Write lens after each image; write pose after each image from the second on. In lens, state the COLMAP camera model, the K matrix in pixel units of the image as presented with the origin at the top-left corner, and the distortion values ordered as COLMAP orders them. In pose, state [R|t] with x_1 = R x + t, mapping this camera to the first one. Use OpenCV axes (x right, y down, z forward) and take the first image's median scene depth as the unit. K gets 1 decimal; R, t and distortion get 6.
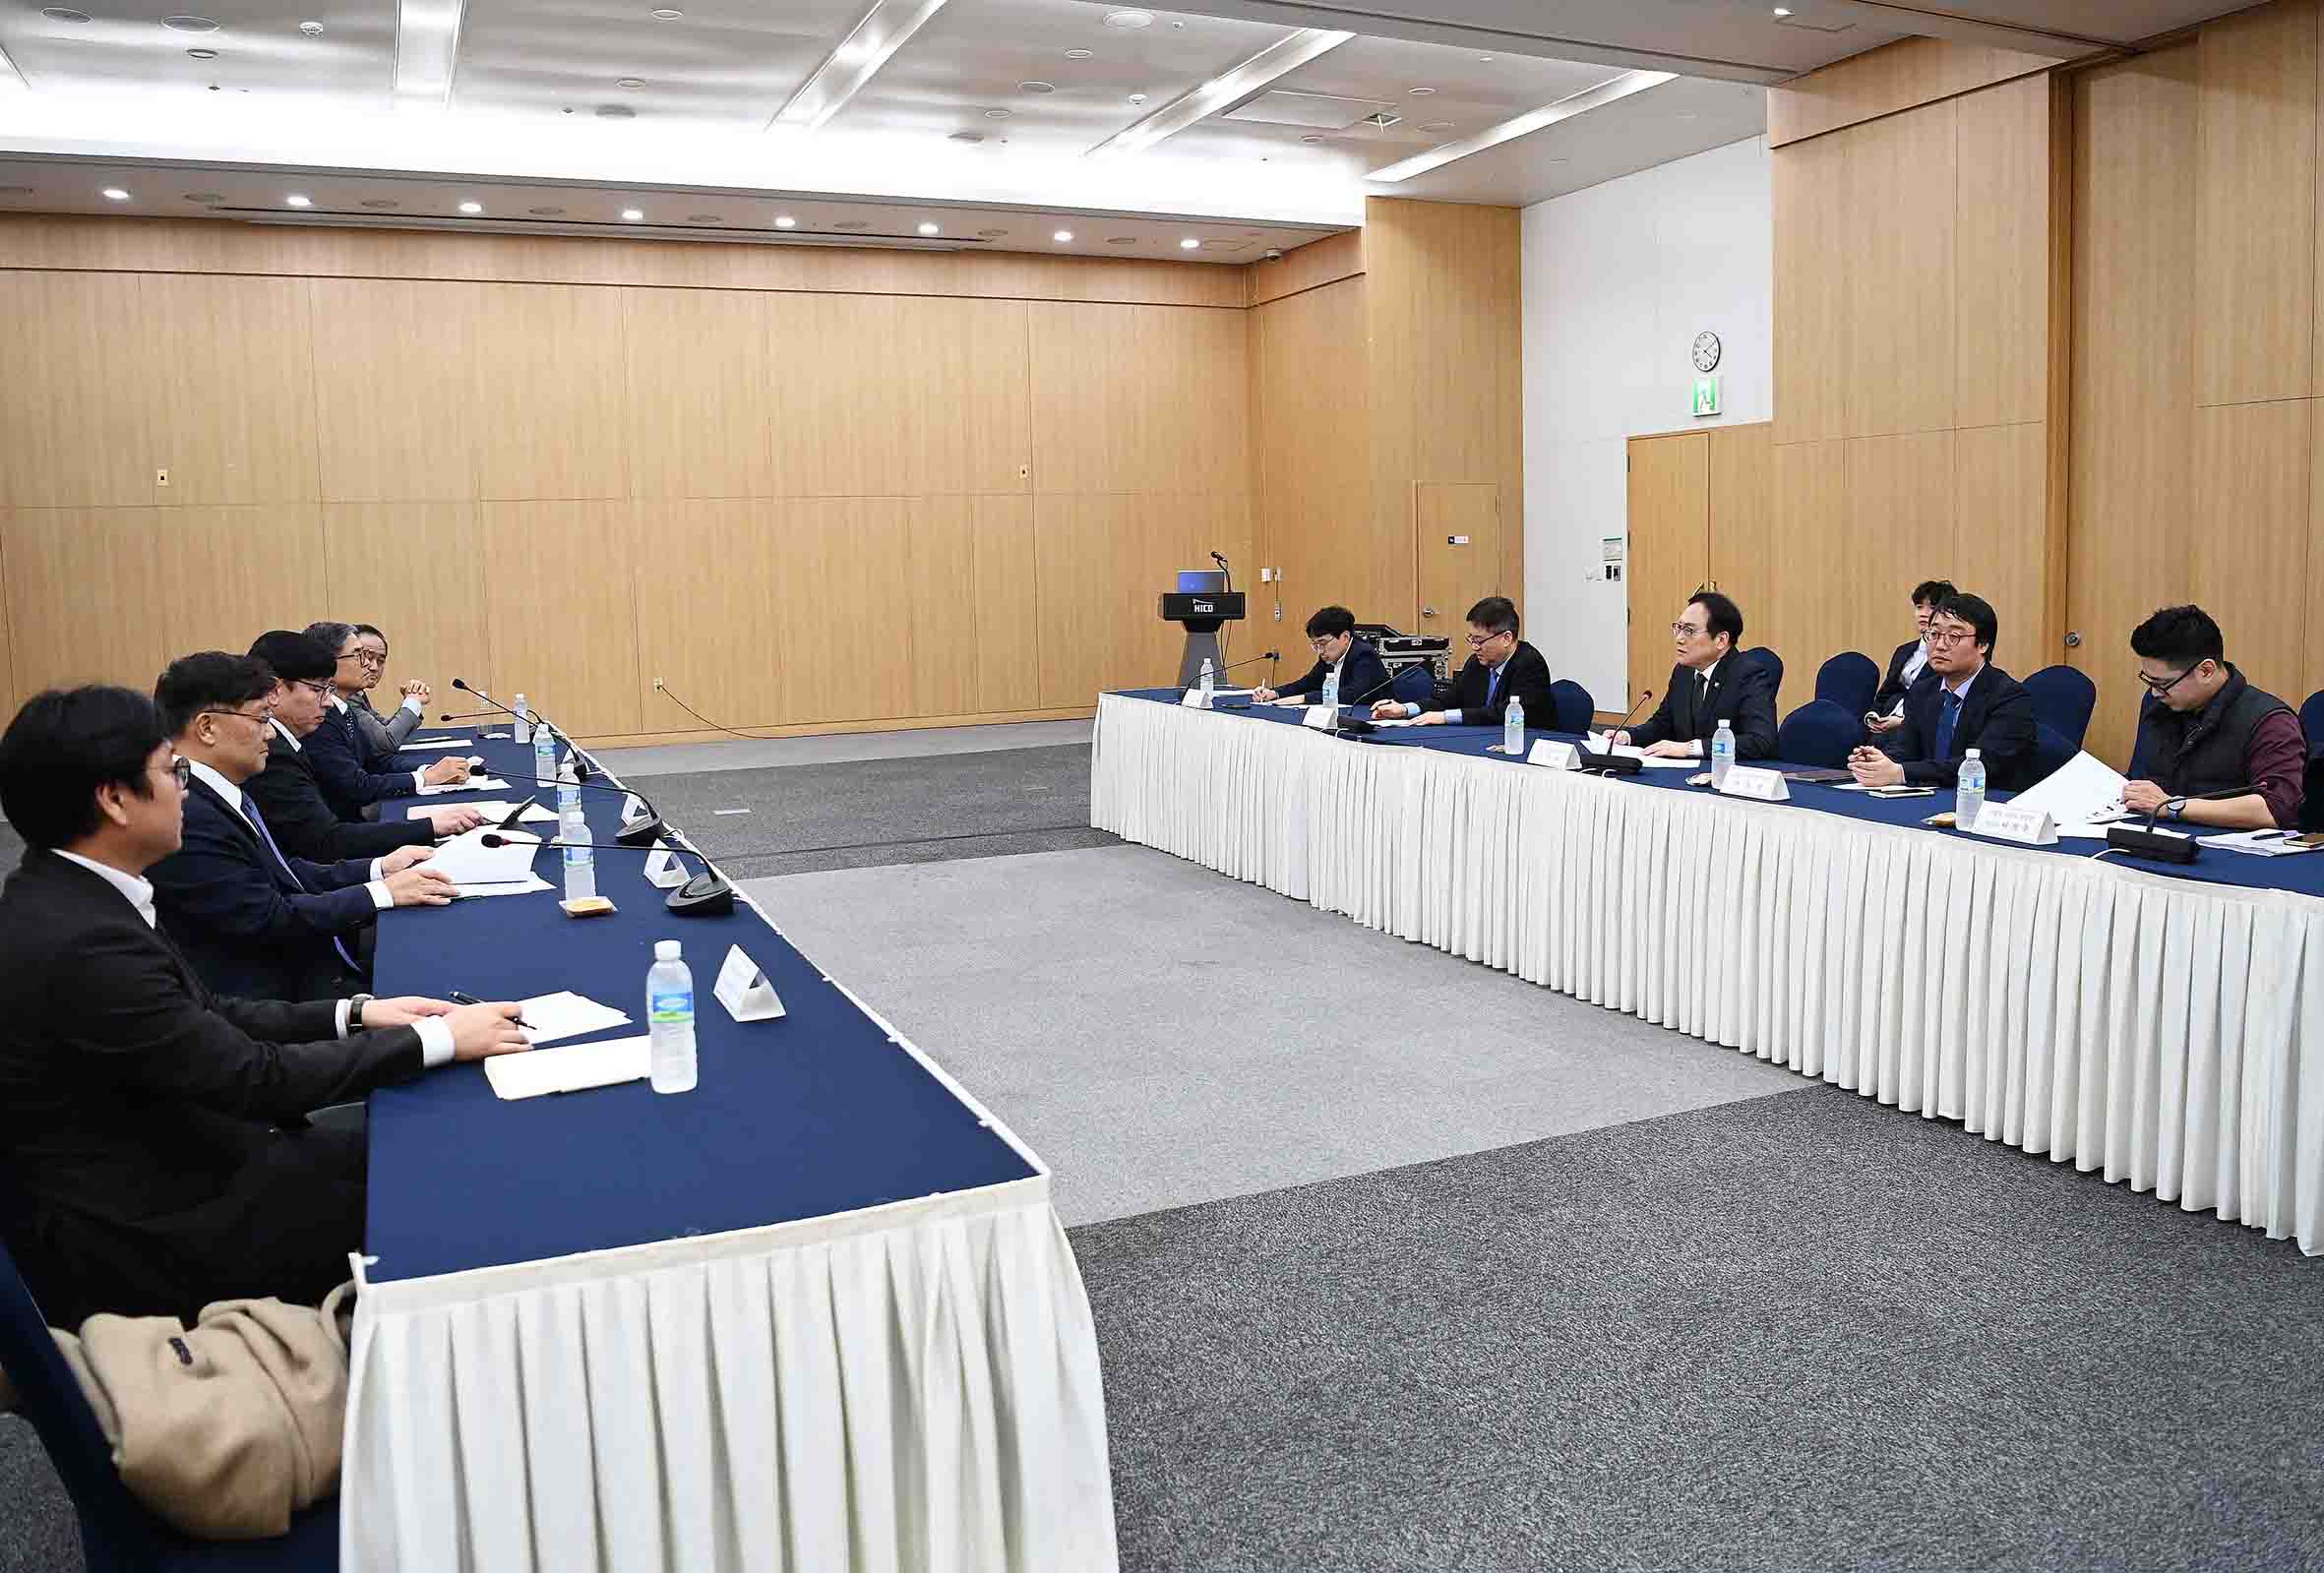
lens RADIAL K [[1719.1, 0, 1160.1], [0, 1719.1, 752.3], [0, 0, 1]] dist [-0.073364, 0.037008]
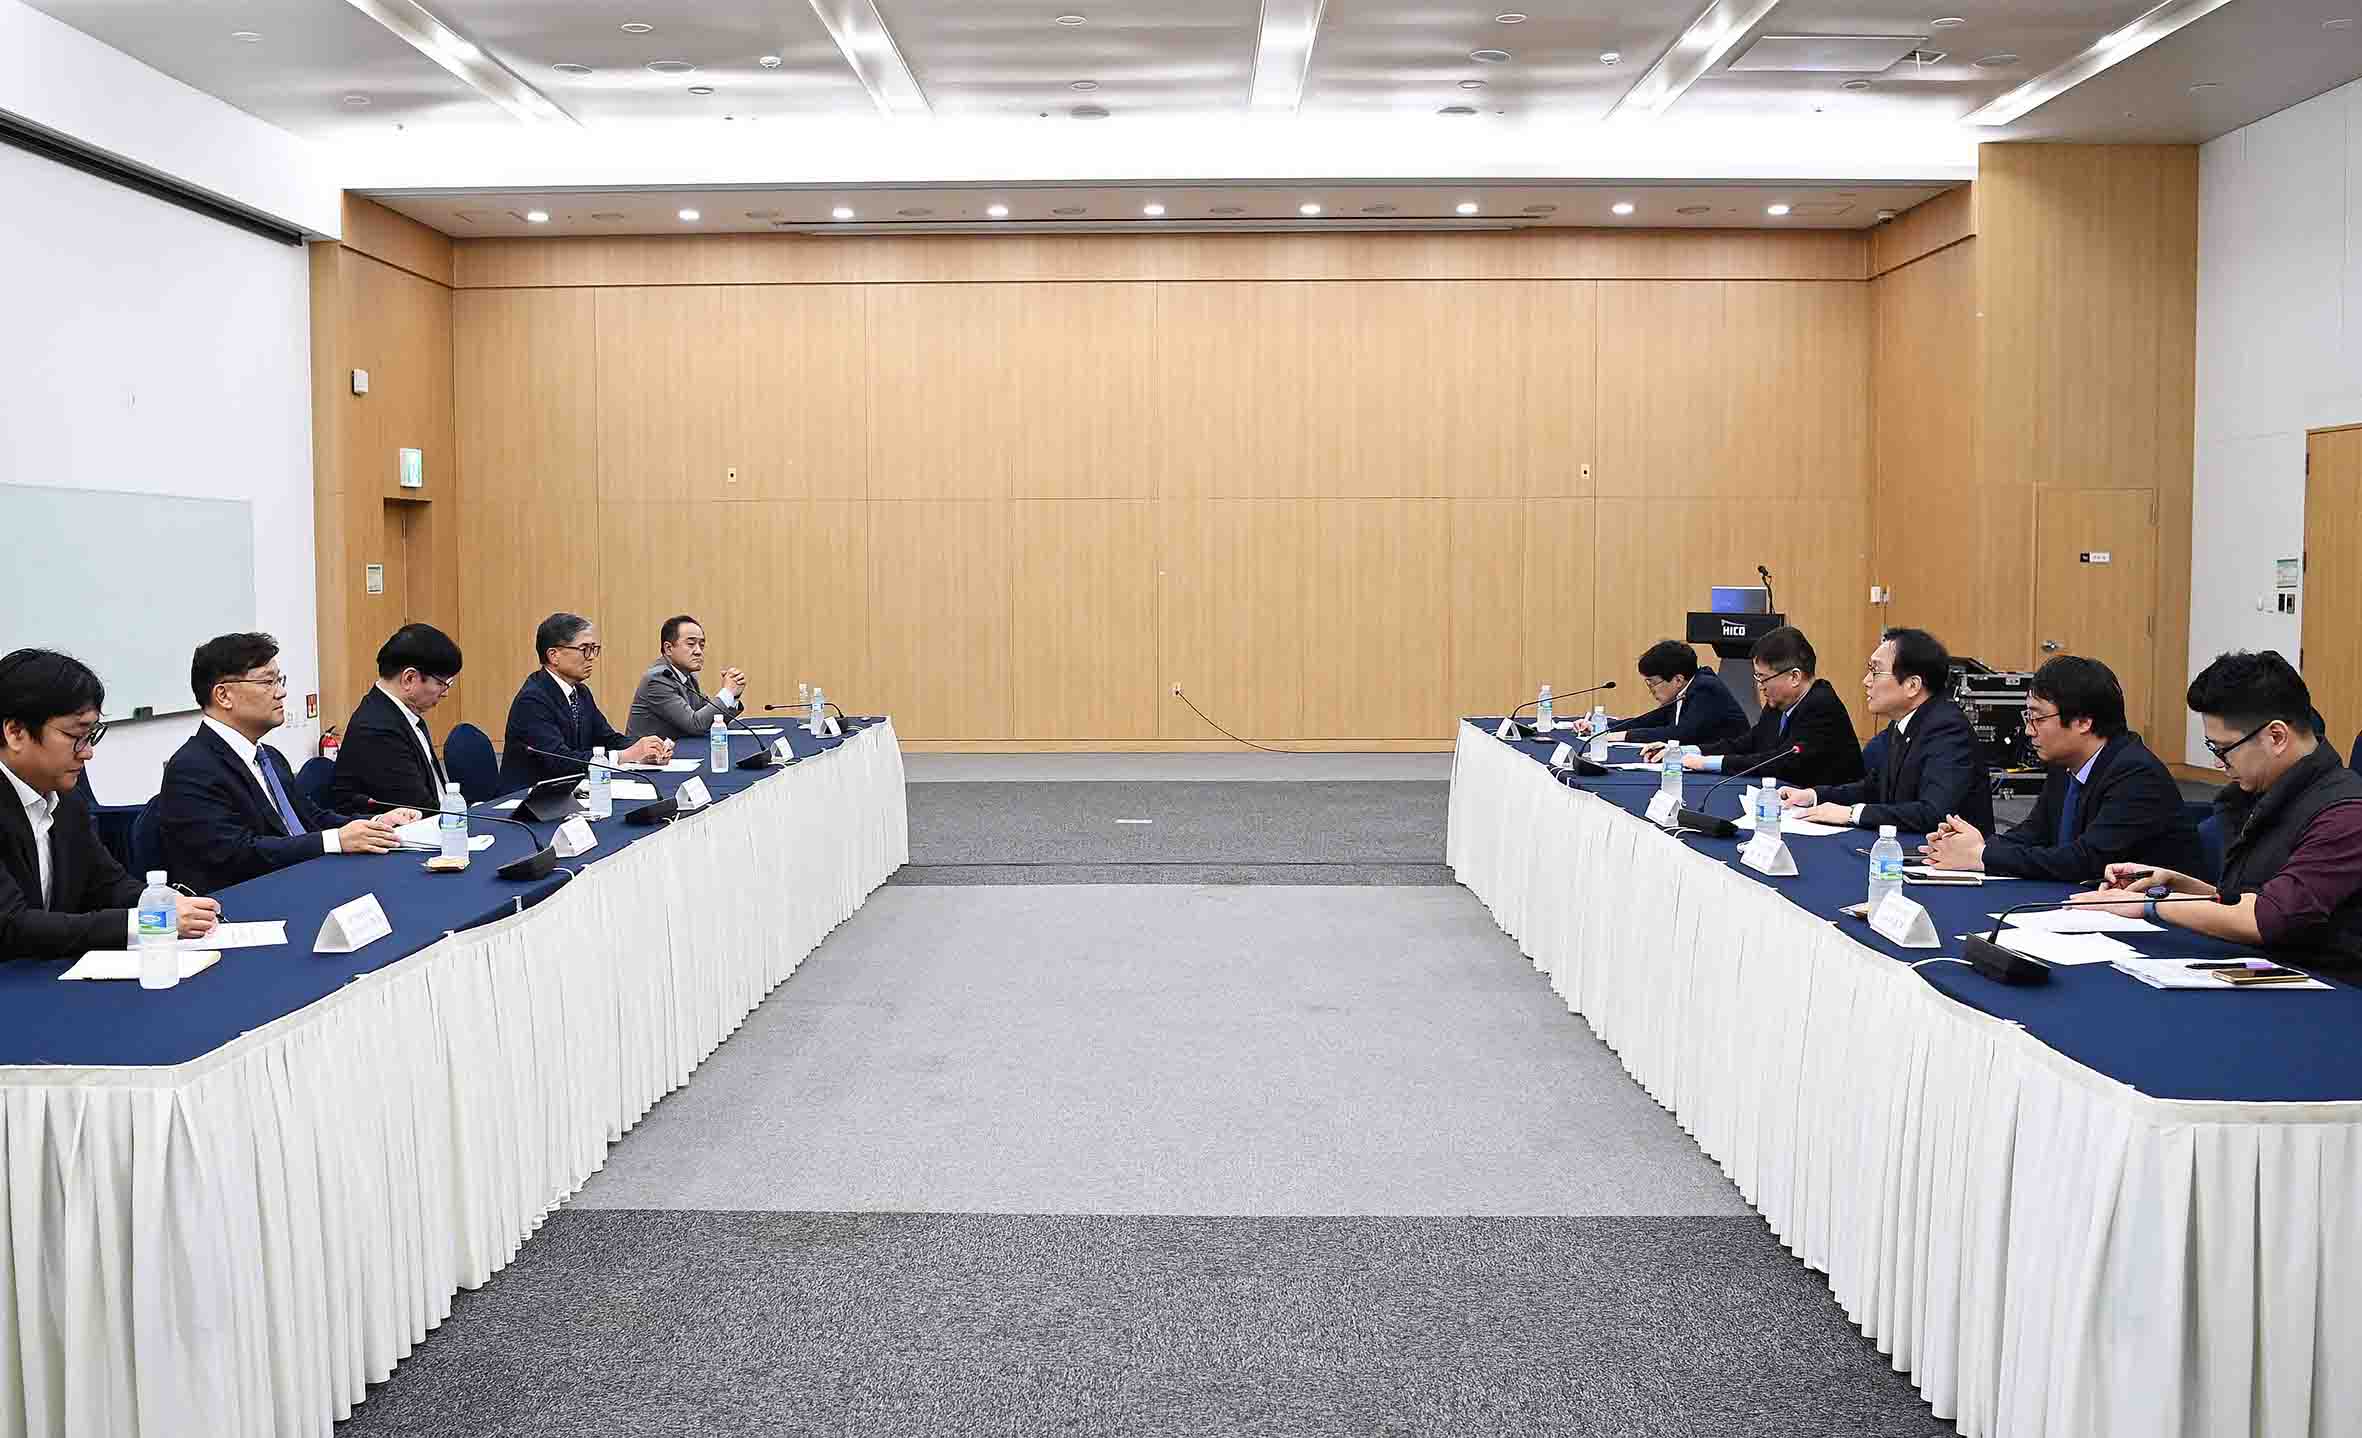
lens RADIAL K [[1937.0, 0, 1181.0], [0, 1937.0, 719.0], [0, 0, 1]] dist [-0.055269, -0.001397]
pose [[0.910113, 0.051228, -0.411181, 0.183050], [-0.064091, 0.997790, -0.017547, -0.004995], [0.409373, 0.042323, 0.911385, 0.003292]]
